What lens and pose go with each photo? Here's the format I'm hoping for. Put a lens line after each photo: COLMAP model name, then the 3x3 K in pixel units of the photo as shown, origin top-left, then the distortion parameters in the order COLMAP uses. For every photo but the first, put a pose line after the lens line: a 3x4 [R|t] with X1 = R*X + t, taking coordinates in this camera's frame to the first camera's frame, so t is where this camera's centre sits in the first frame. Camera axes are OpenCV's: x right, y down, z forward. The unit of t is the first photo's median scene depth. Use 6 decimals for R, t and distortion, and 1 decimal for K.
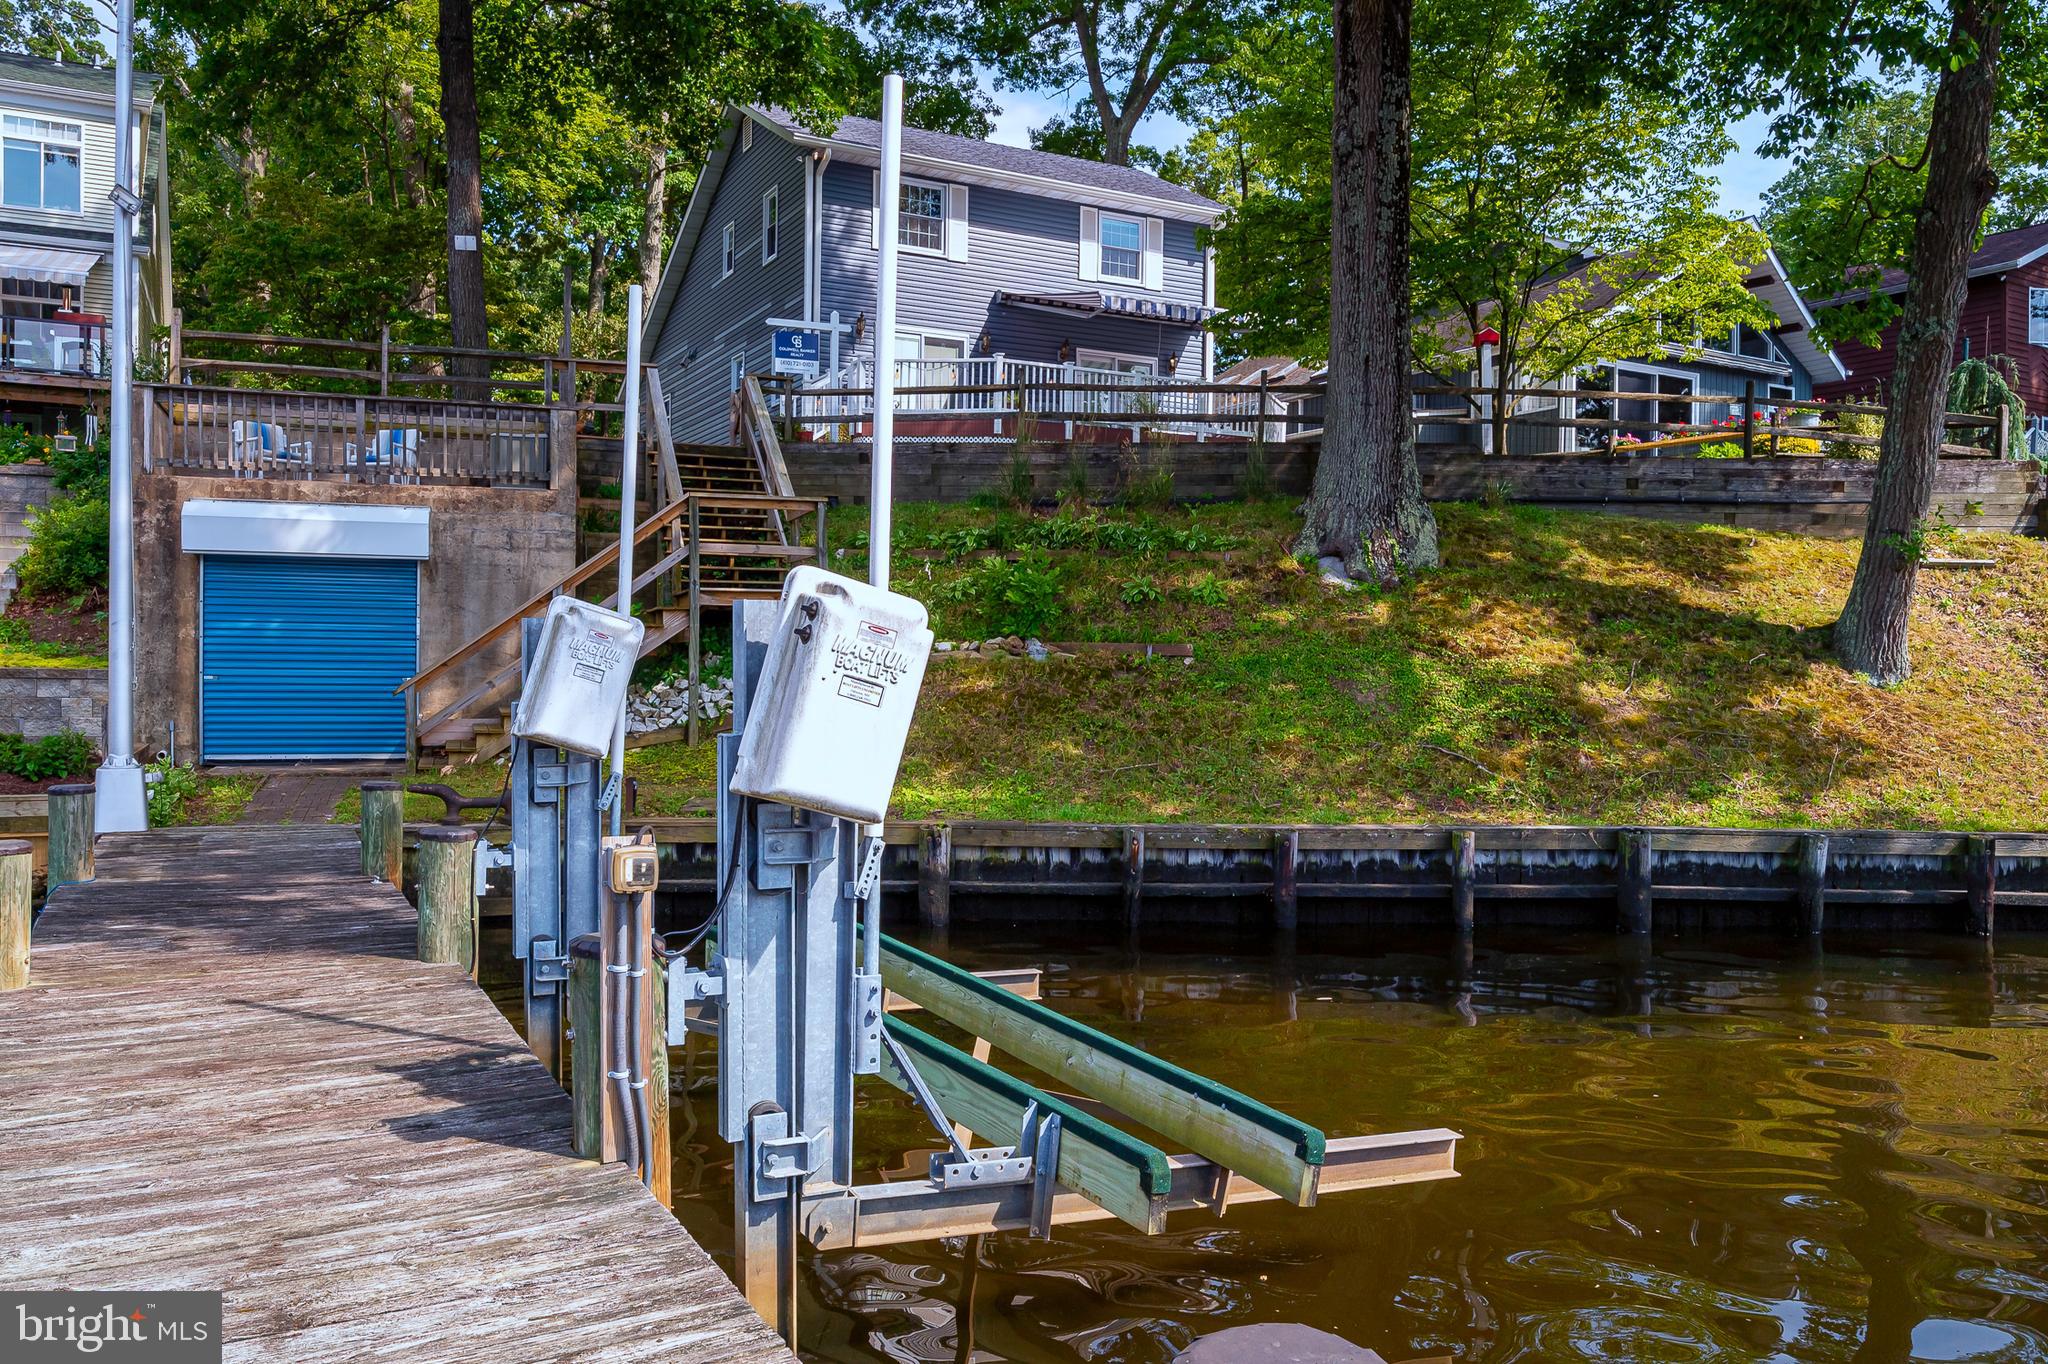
lens RADIAL K [[1516.0, 0, 1025.0], [0, 1516.0, 681.2], [0, 0, 1]] dist [-0.023137, -0.009104]
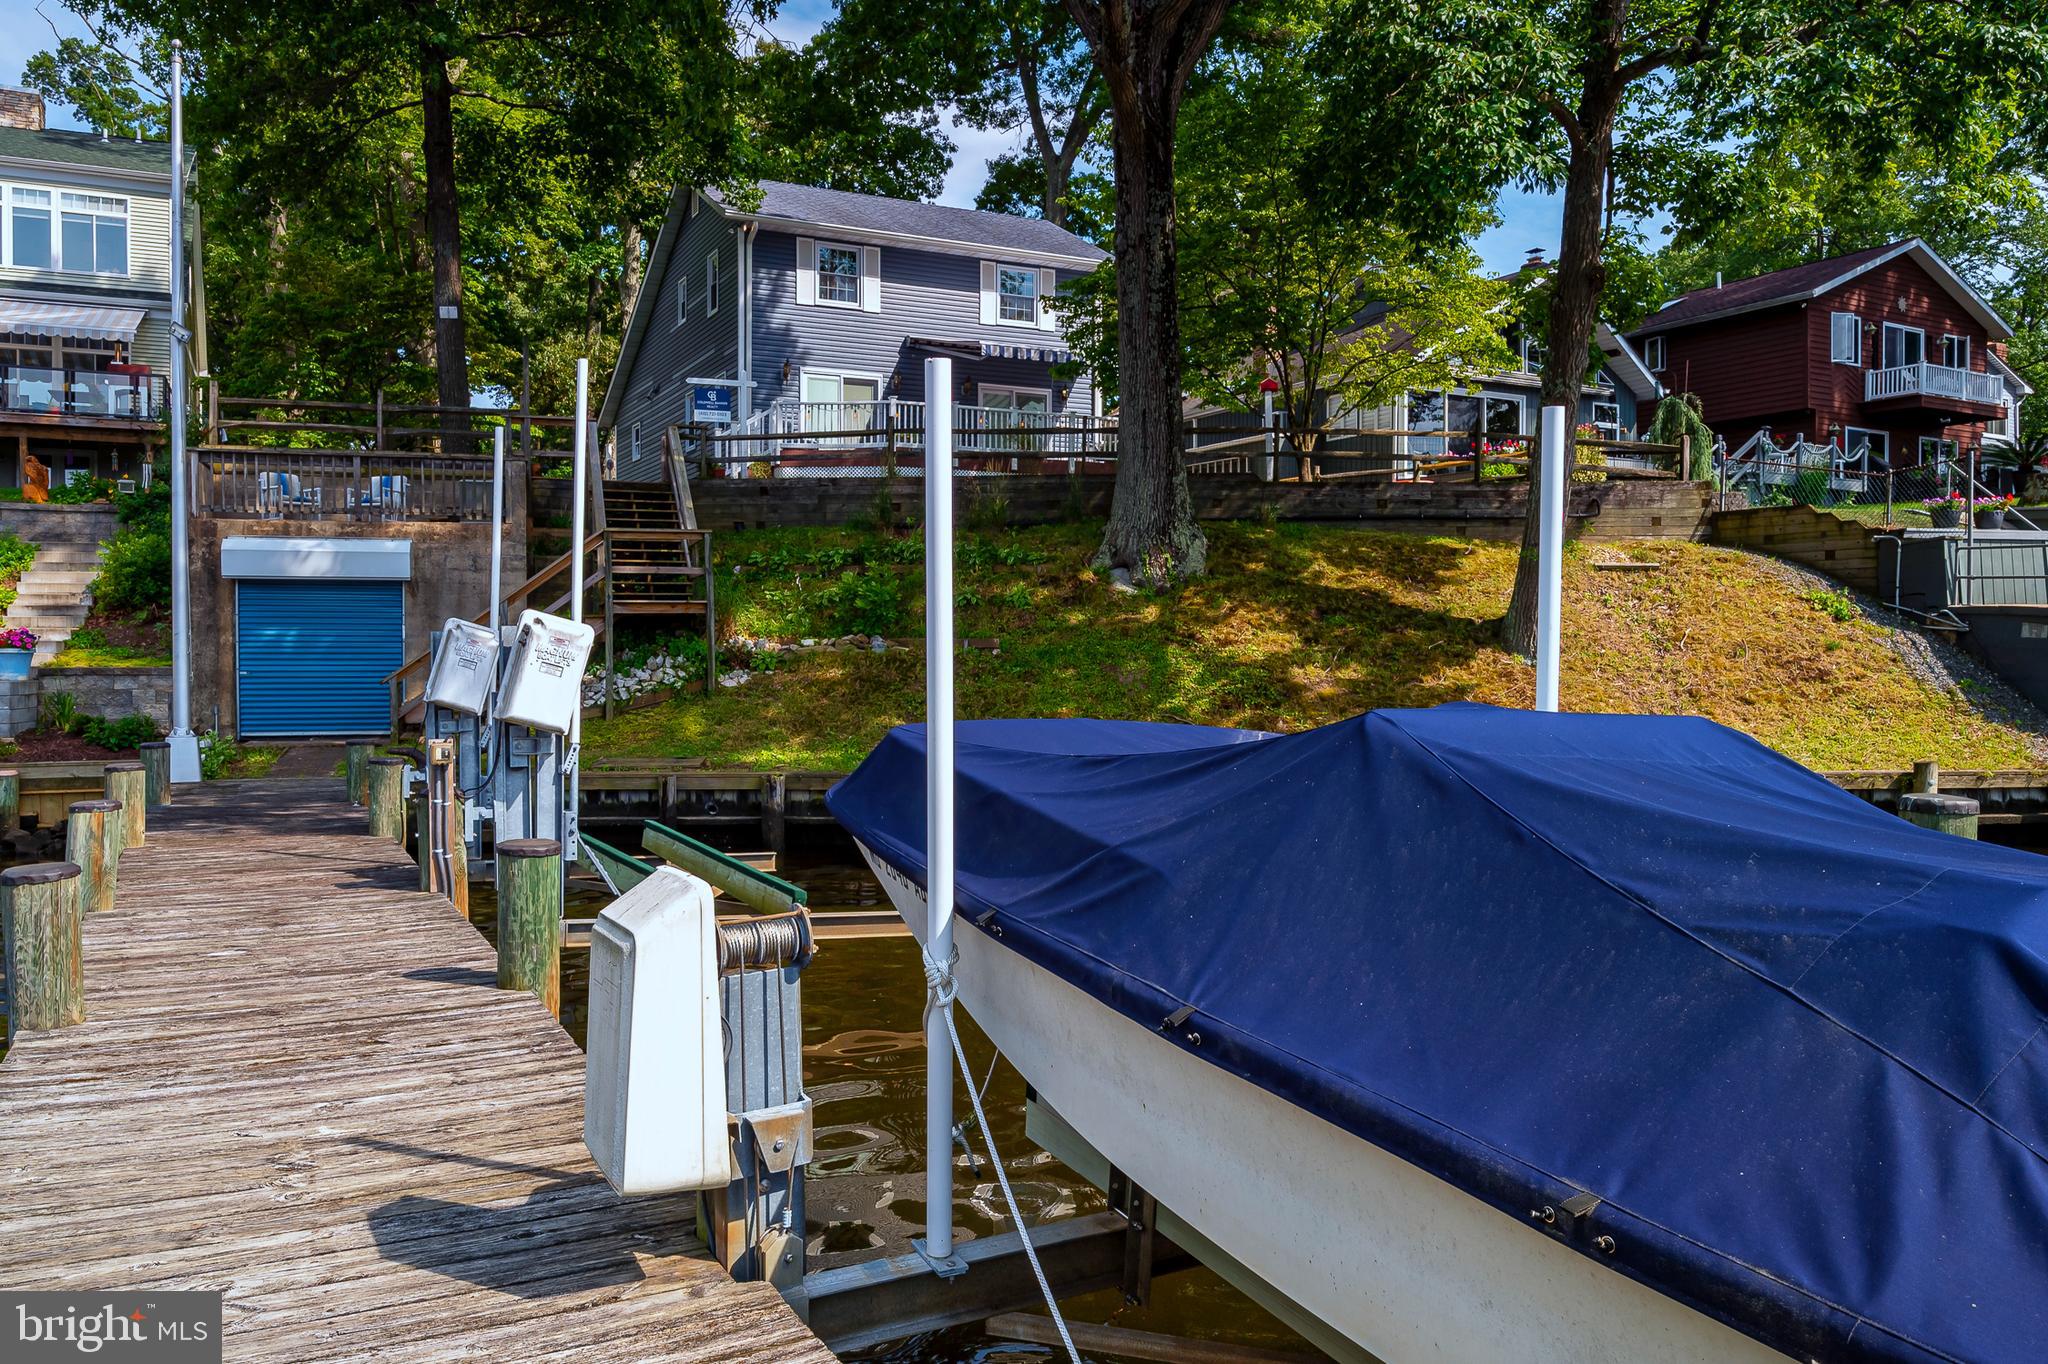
lens RADIAL K [[1516.0, 0, 1020.6], [0, 1516.0, 680.4], [0, 0, 1]] dist [-0.023137, -0.009104]
pose [[0.999743, -0.010480, -0.020081, 0.143802], [0.010579, 0.999932, 0.004830, 0.004393], [0.020029, -0.005042, 0.999787, -0.266922]]
